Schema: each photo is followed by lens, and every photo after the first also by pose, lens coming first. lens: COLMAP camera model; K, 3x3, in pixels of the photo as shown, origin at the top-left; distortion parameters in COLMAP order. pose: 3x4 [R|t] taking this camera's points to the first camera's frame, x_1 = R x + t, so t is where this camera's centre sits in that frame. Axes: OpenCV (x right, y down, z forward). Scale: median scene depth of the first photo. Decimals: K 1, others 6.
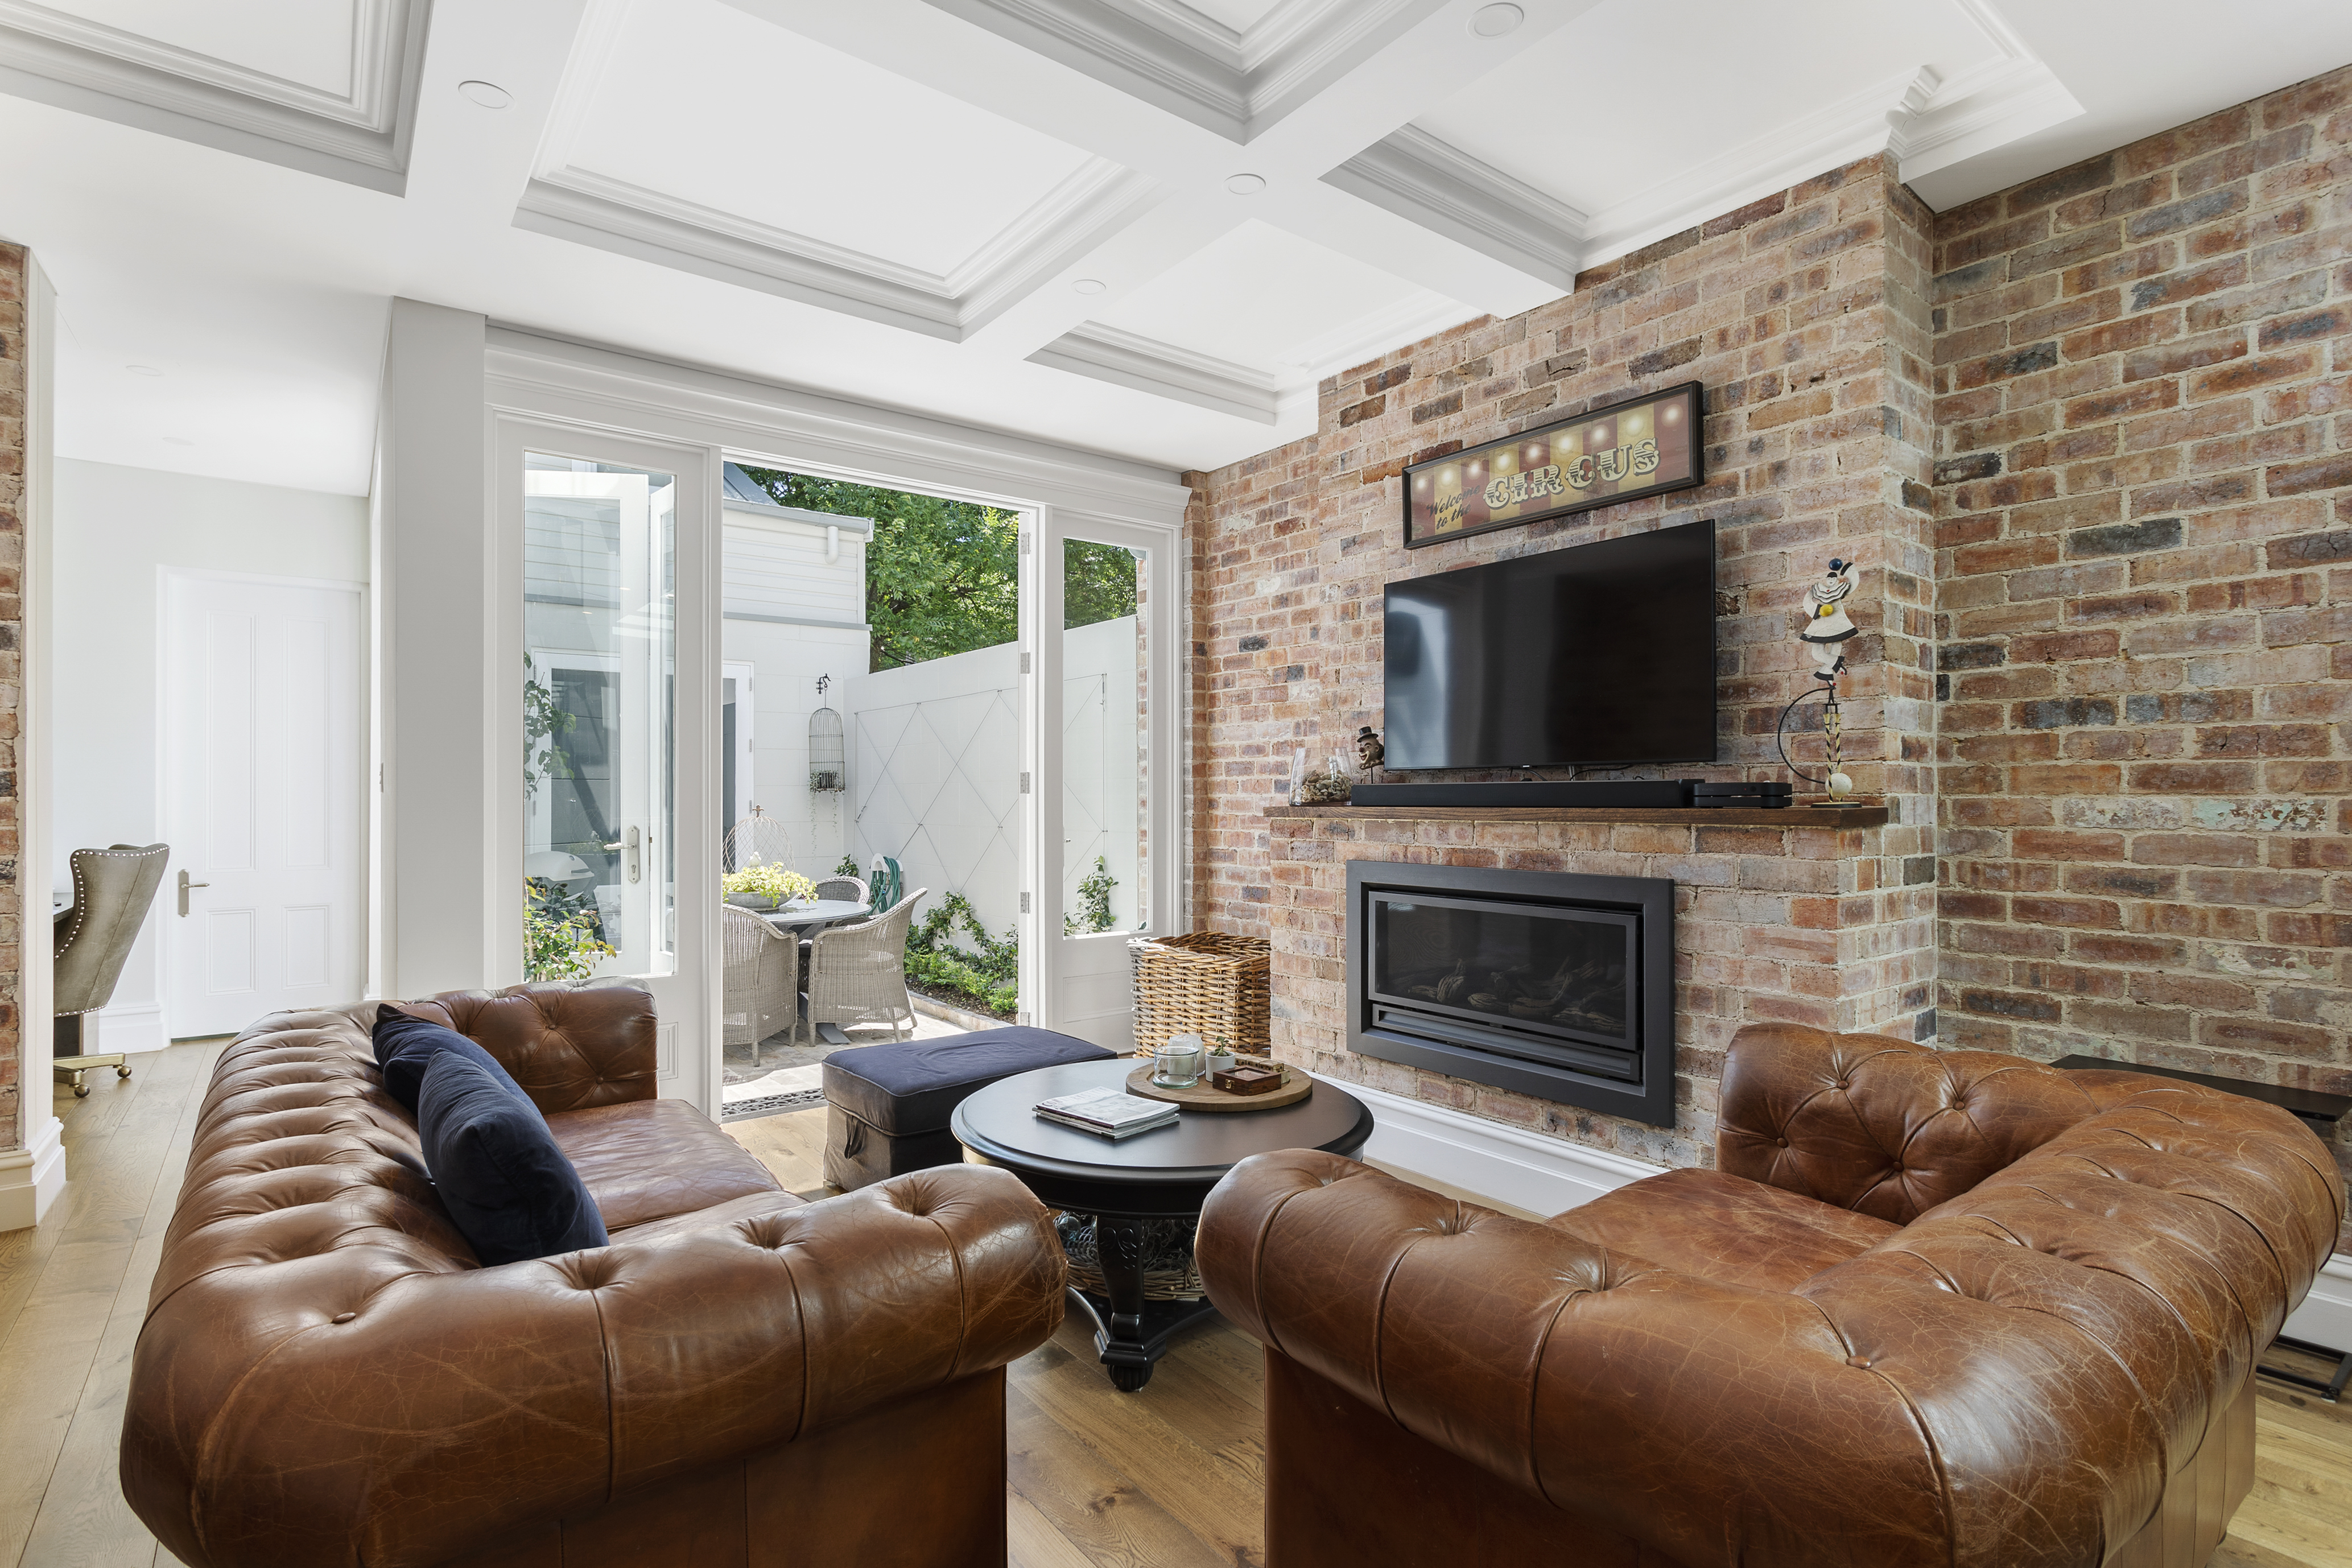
lens RADIAL K [[1120.1, 0, 1174.4], [0, 1120.1, 779.7], [0, 0, 1]] dist [0.001658, 0.003112]
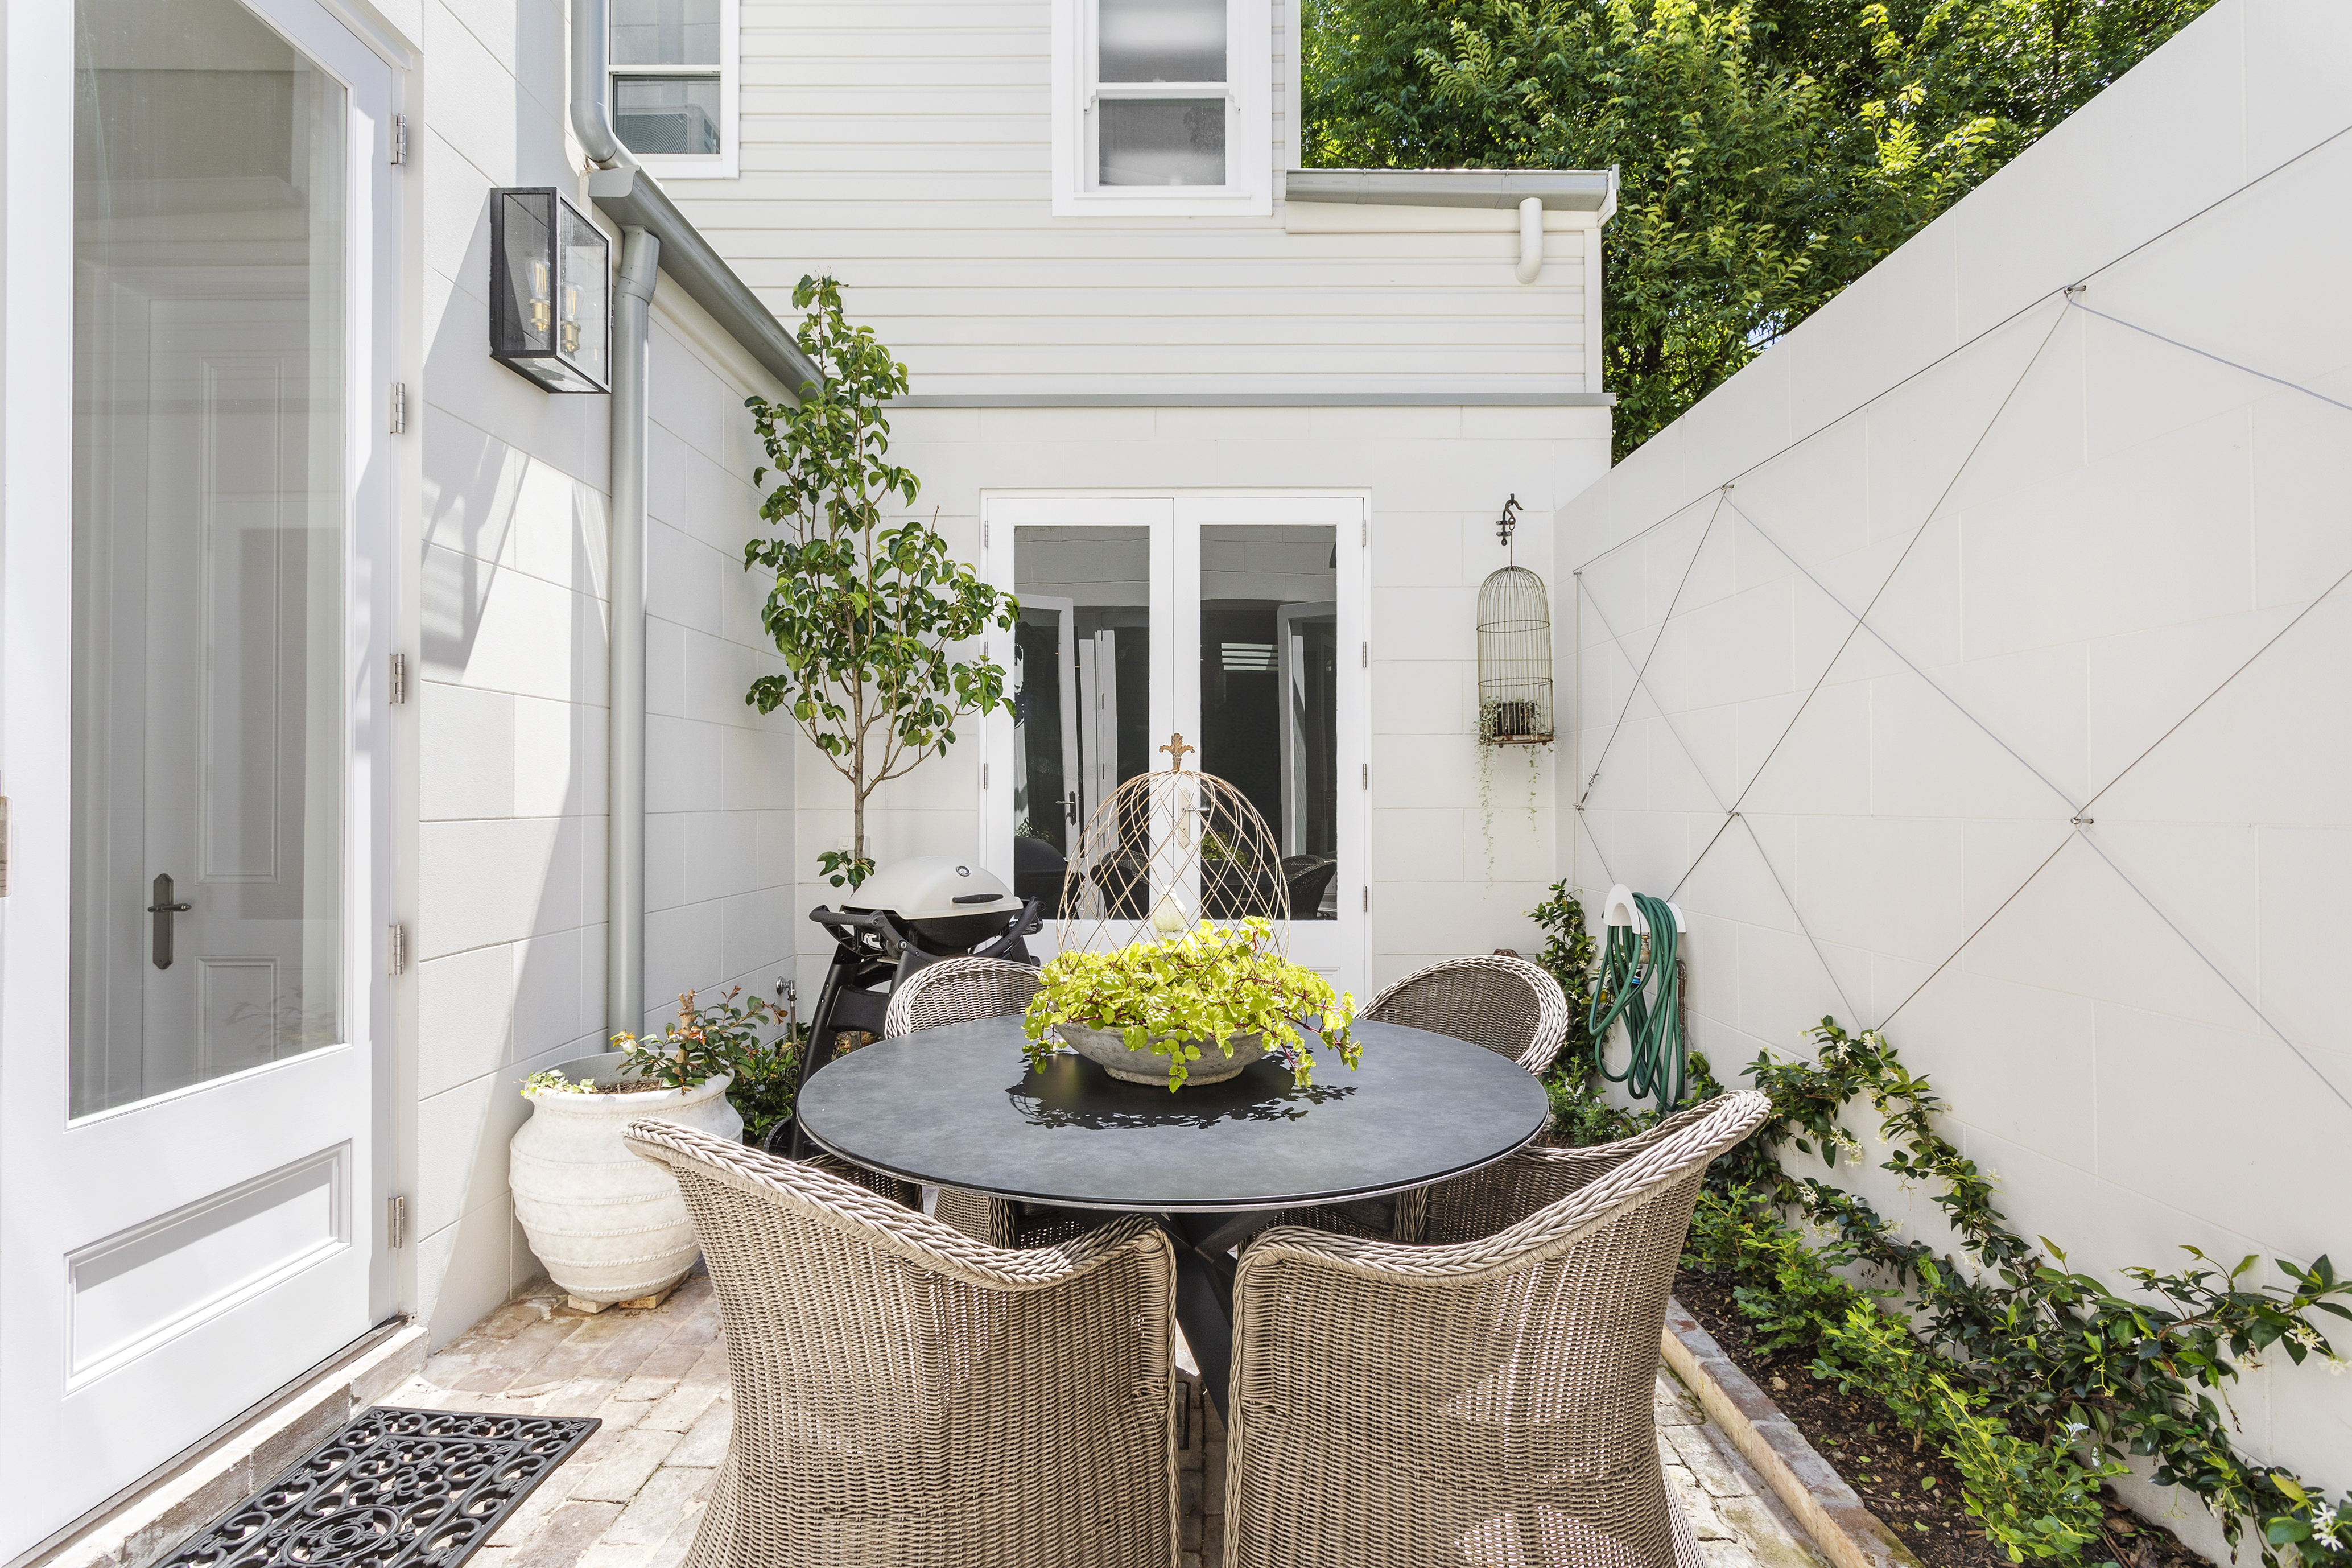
lens RADIAL K [[1120.1, 0, 1182.0], [0, 1120.1, 776.2], [0, 0, 1]] dist [0.001658, 0.003112]
pose [[0.778770, -0.011127, -0.627211, -0.130272], [0.003781, 0.999908, -0.013044, 0.030967], [0.627299, 0.007787, 0.778740, 0.570986]]
